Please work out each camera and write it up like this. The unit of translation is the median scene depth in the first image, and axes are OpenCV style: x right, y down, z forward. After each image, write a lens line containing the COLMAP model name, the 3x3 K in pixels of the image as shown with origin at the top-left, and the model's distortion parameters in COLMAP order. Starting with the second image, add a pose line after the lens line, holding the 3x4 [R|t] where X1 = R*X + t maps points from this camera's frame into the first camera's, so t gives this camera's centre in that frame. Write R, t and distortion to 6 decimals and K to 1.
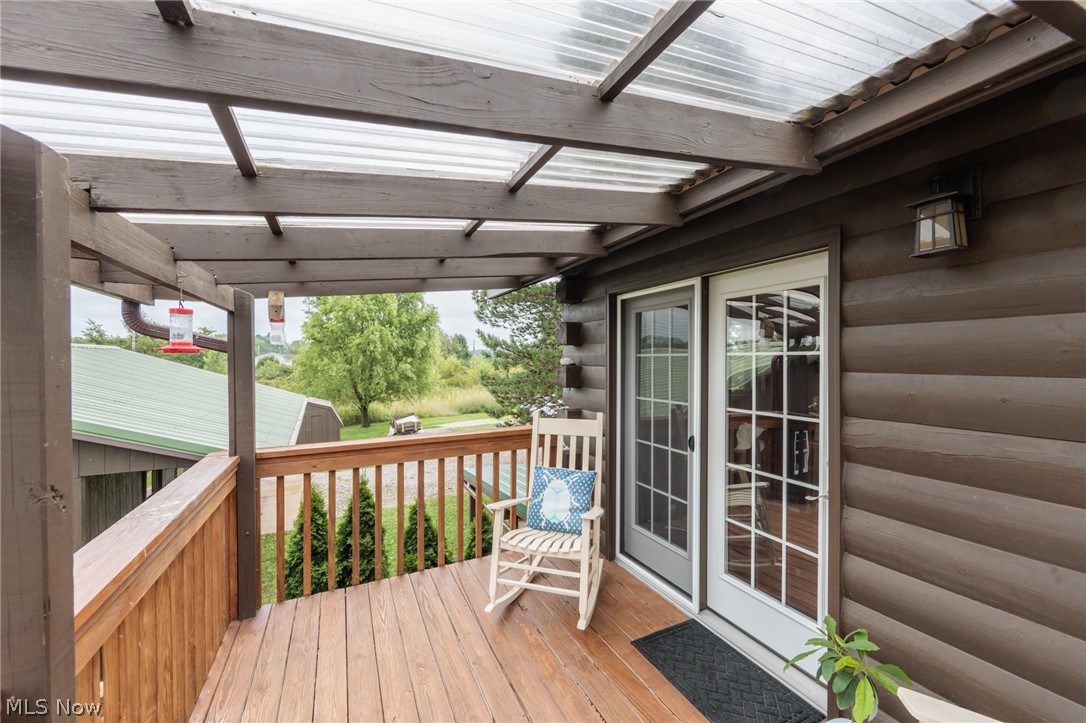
lens RADIAL K [[425.3, 0, 540.9], [0, 425.3, 358.2], [0, 0, 1]] dist [-0.001511, 0.000100]
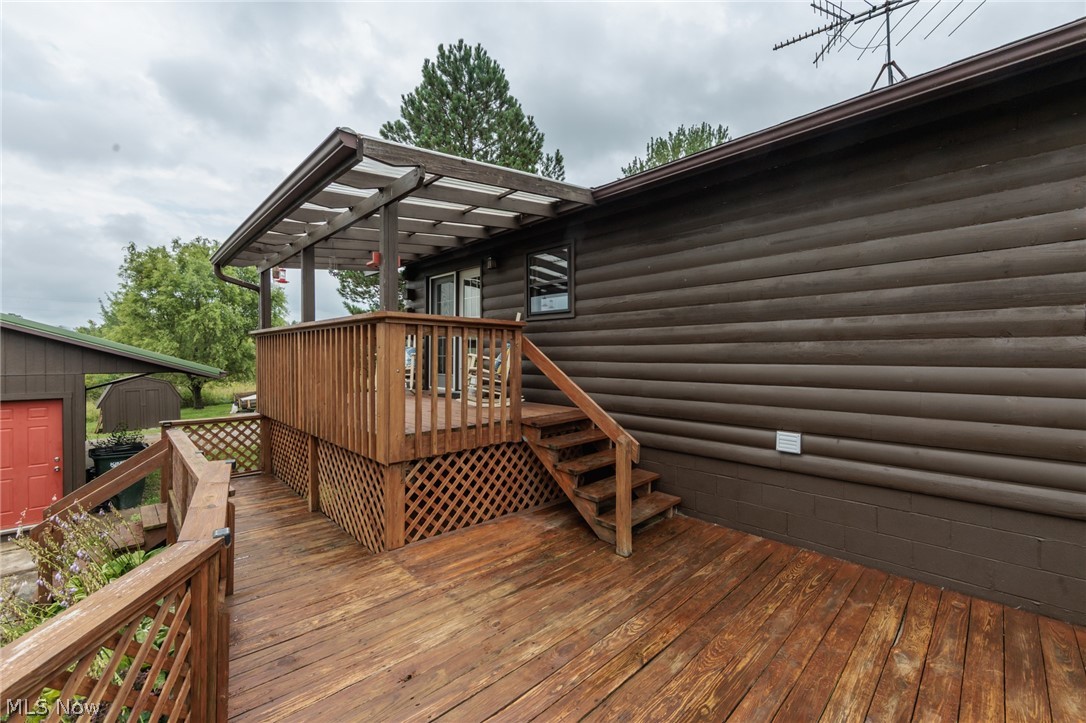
lens RADIAL K [[441.4, 0, 543.0], [0, 441.4, 361.5], [0, 0, 1]] dist [-0.000406, -0.000034]
pose [[0.945270, -0.000769, 0.326287, -0.006996], [-0.004891, 0.999851, 0.016526, 0.080680], [-0.326252, -0.017217, 0.945126, -0.445802]]
